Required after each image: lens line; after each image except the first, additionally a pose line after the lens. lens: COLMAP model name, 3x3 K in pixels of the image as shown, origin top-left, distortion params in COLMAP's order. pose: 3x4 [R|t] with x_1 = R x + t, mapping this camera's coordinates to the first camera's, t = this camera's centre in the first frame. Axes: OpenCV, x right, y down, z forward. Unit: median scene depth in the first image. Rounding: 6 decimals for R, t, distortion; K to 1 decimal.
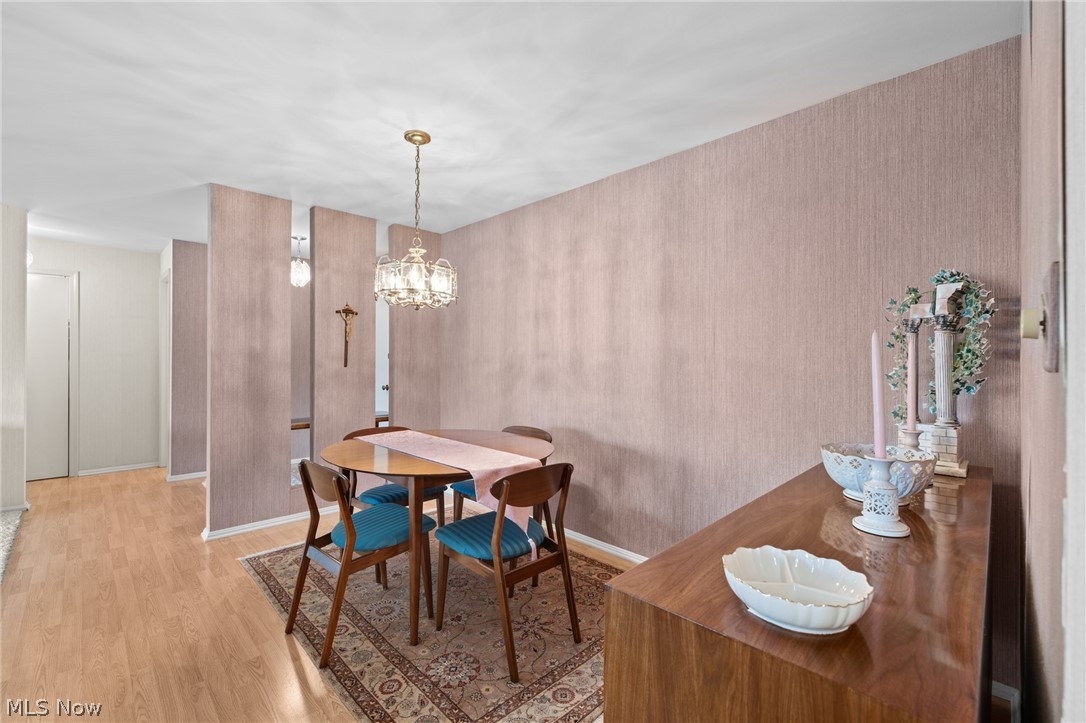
lens RADIAL K [[457.5, 0, 544.3], [0, 457.5, 358.6], [0, 0, 1]] dist [0.001190, 0.000117]
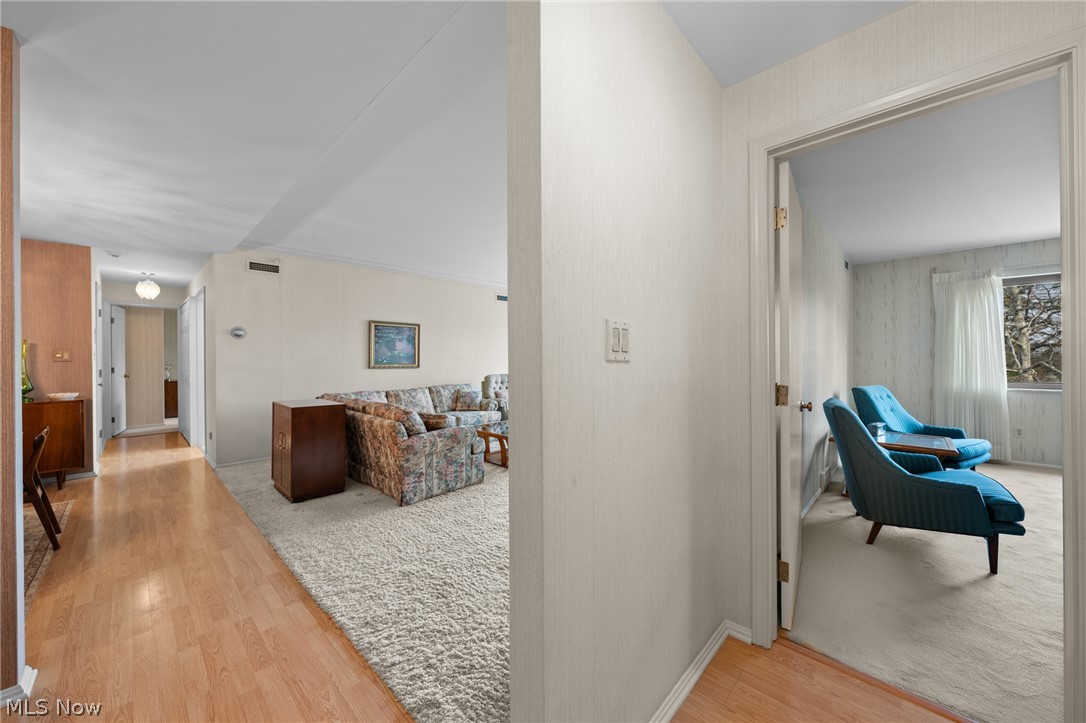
lens RADIAL K [[394.0, 0, 543.8], [0, 394.0, 359.2], [0, 0, 1]] dist [-0.001654, 0.000001]
pose [[-0.999708, 0.003260, -0.023953, -1.431748], [0.003225, 0.999994, 0.001507, -0.000038], [0.023958, 0.001429, -0.999712, 1.578270]]
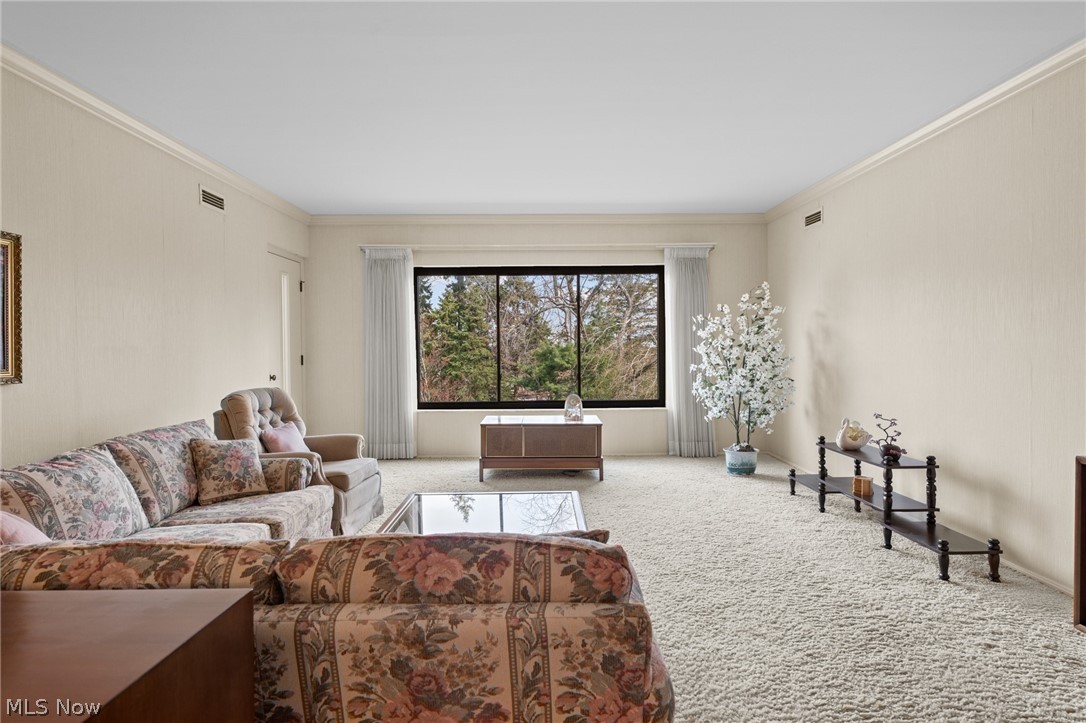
lens RADIAL K [[591.8, 0, 543.0], [0, 591.8, 361.5], [0, 0, 1]] dist [0.003728, 0.000408]
pose [[-0.699288, 0.022534, -0.714485, -0.728610], [0.009133, 0.999703, 0.022591, -0.000305], [0.714782, 0.009272, -0.699286, 0.715582]]
